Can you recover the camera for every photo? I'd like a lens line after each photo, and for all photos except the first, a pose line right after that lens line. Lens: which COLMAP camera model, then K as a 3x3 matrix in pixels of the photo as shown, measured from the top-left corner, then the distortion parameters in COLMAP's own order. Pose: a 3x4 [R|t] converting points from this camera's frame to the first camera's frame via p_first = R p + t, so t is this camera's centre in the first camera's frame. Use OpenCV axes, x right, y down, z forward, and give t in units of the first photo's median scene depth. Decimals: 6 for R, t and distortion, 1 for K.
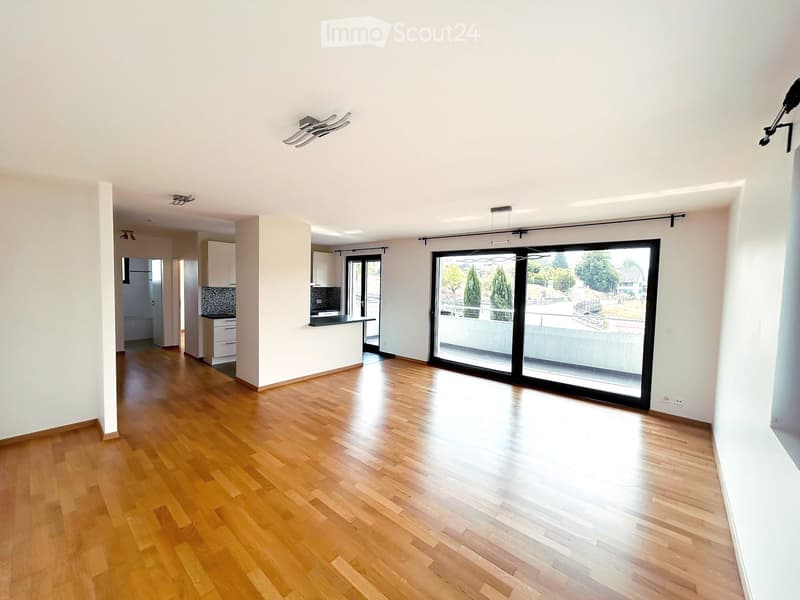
lens RADIAL K [[320.9, 0, 408.9], [0, 320.9, 326.9], [0, 0, 1]] dist [-0.003289, -0.000159]
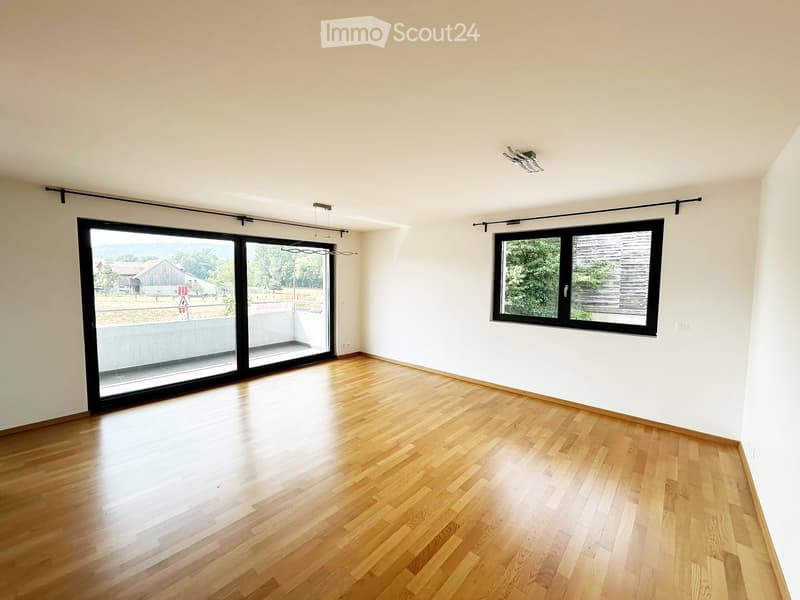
lens RADIAL K [[320.9, 0, 401.1], [0, 320.9, 303.4], [0, 0, 1]] dist [-0.003289, -0.000159]
pose [[0.016283, -0.098677, 0.994986, -0.583669], [0.129624, 0.986929, 0.095757, -0.073958], [-0.991430, 0.127415, 0.028861, 0.508862]]
